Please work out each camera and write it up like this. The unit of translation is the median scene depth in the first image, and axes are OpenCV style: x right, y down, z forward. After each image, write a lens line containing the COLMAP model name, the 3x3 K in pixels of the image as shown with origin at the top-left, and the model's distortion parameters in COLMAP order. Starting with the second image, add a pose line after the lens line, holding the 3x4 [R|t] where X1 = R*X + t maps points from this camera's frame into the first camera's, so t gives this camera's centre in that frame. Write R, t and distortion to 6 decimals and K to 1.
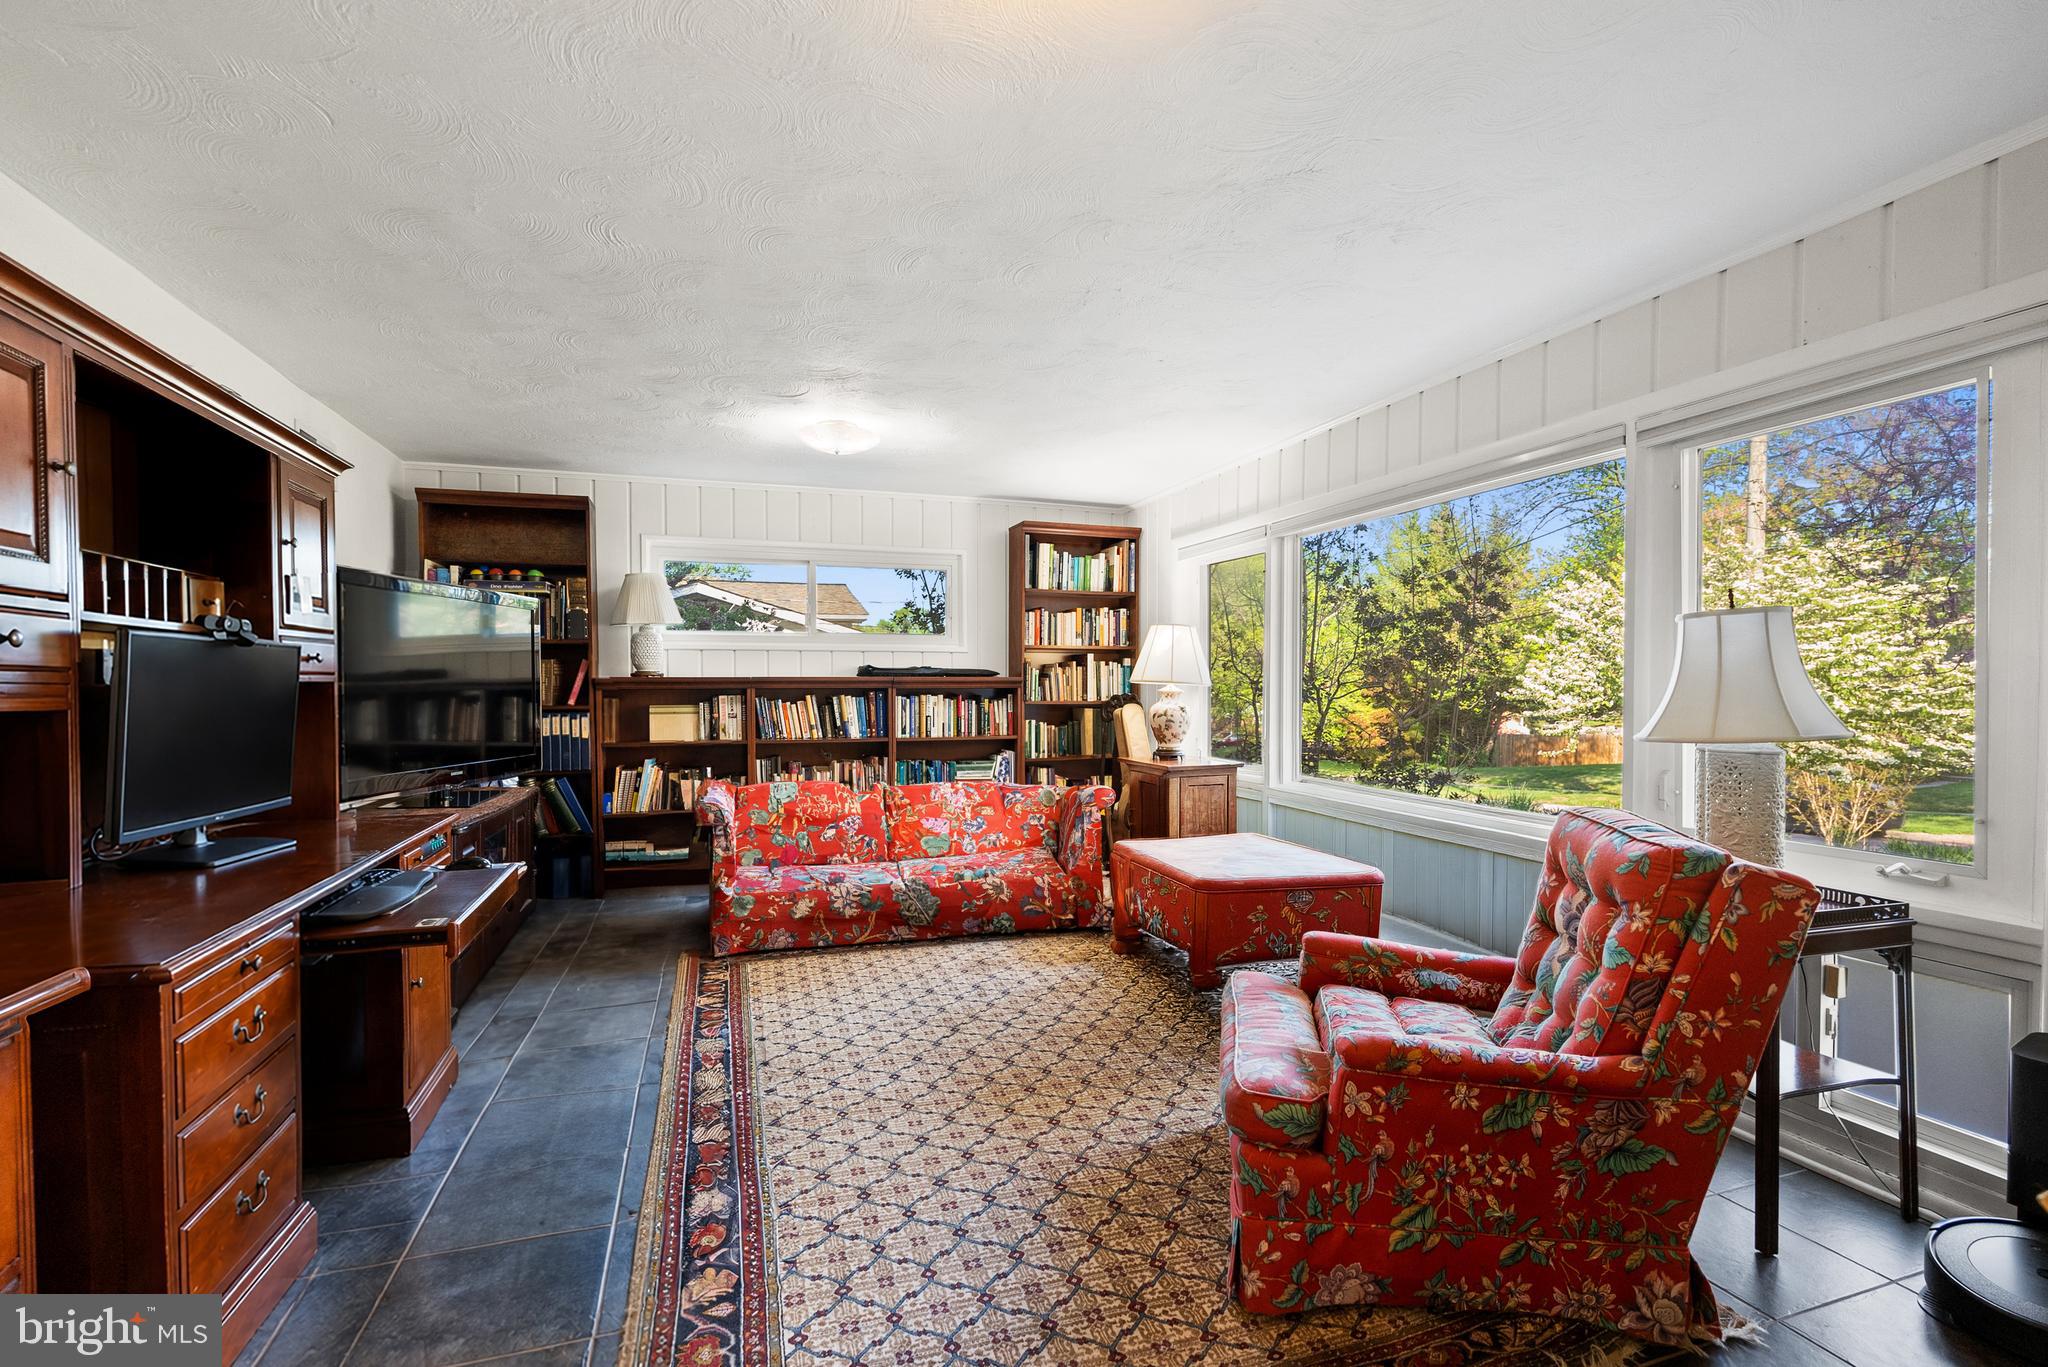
lens RADIAL K [[931.1, 0, 1024.6], [0, 931.1, 687.6], [0, 0, 1]] dist [-0.004770, 0.001637]
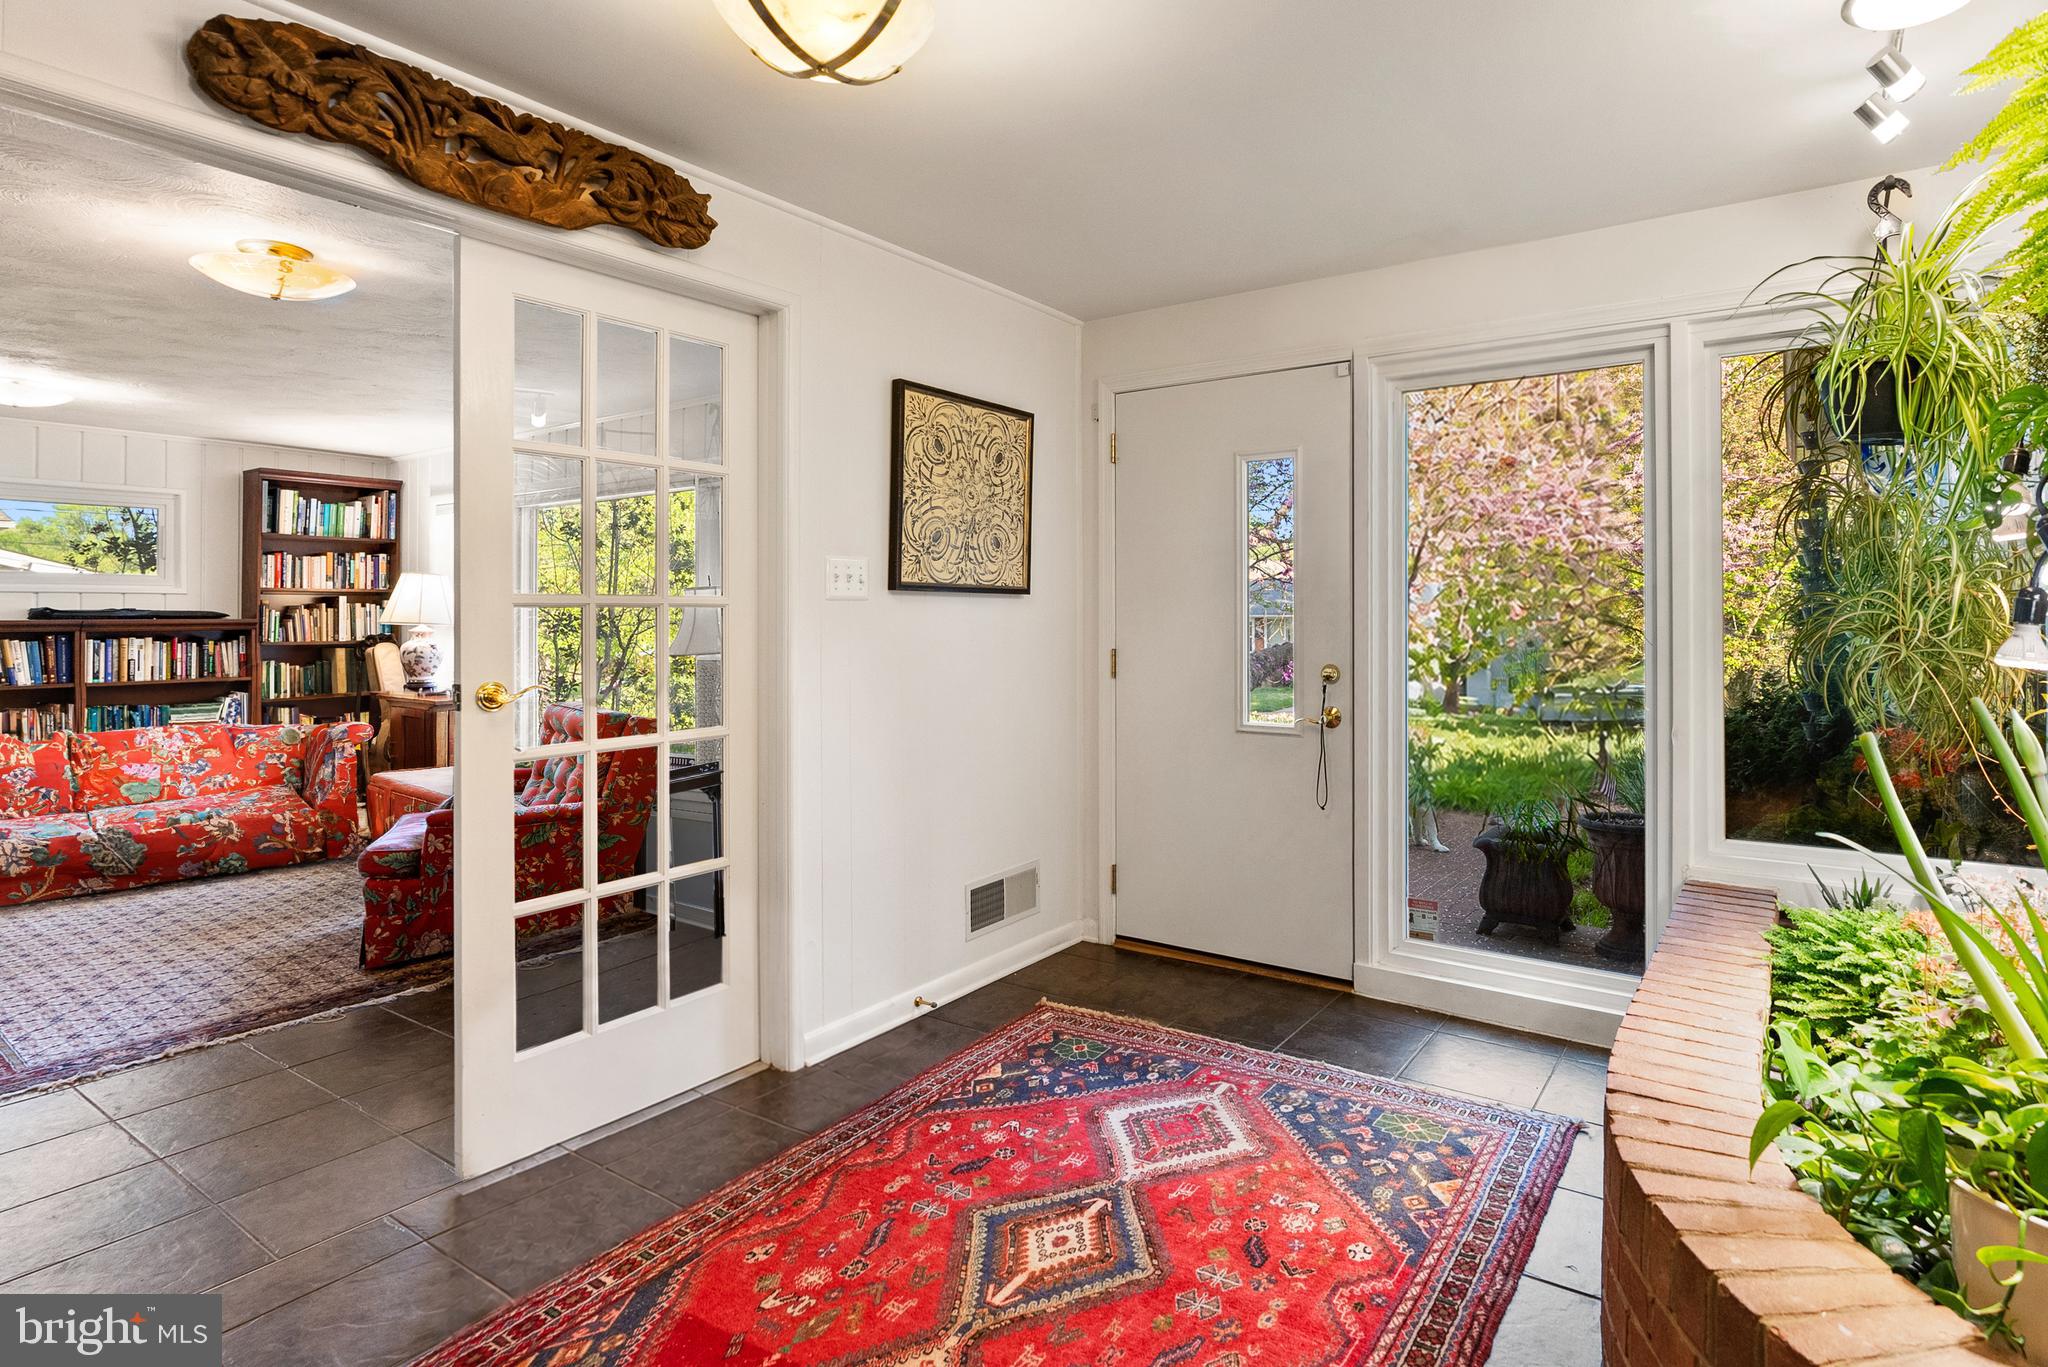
lens RADIAL K [[1009.0, 0, 1112.2], [0, 1009.0, 602.5], [0, 0, 1]] dist [-0.011552, 0.000187]
pose [[0.781784, 0.004288, 0.623534, 0.045792], [0.009040, 0.999793, -0.018210, -0.000848], [-0.623484, 0.019873, 0.781584, -0.441876]]
